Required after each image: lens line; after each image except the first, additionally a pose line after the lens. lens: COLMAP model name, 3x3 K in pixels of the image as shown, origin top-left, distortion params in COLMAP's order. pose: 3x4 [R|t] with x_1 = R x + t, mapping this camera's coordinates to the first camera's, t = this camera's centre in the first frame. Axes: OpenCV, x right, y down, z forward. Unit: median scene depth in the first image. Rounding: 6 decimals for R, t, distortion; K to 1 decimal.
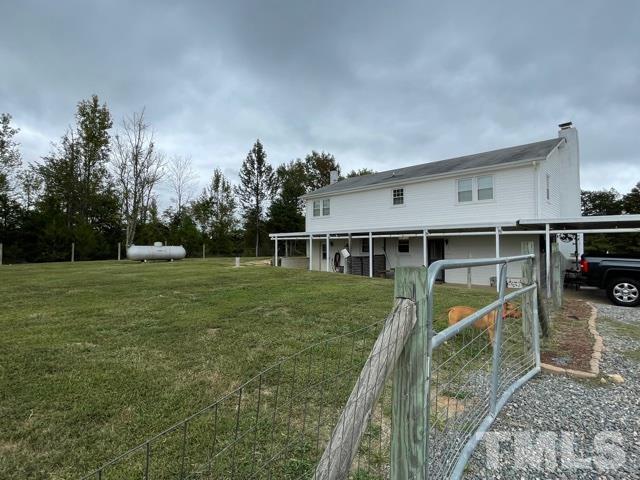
lens RADIAL K [[331.4, 0, 320.0], [0, 331.4, 240.0], [0, 0, 1]] dist [-0.003259, -0.000547]
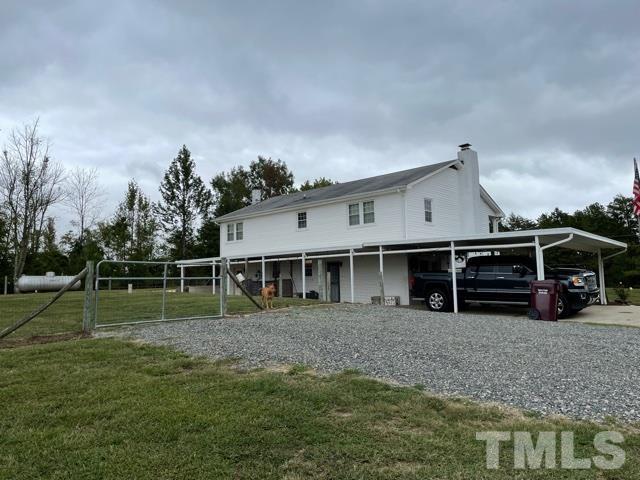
lens RADIAL K [[505.5, 0, 329.8], [0, 505.5, 242.4], [0, 0, 1]] dist [0.085821, -0.113956]
pose [[0.999373, -0.019350, 0.029656, 0.132239], [0.021054, 0.998077, -0.058293, 0.012179], [-0.028471, 0.058881, 0.997859, -0.243296]]
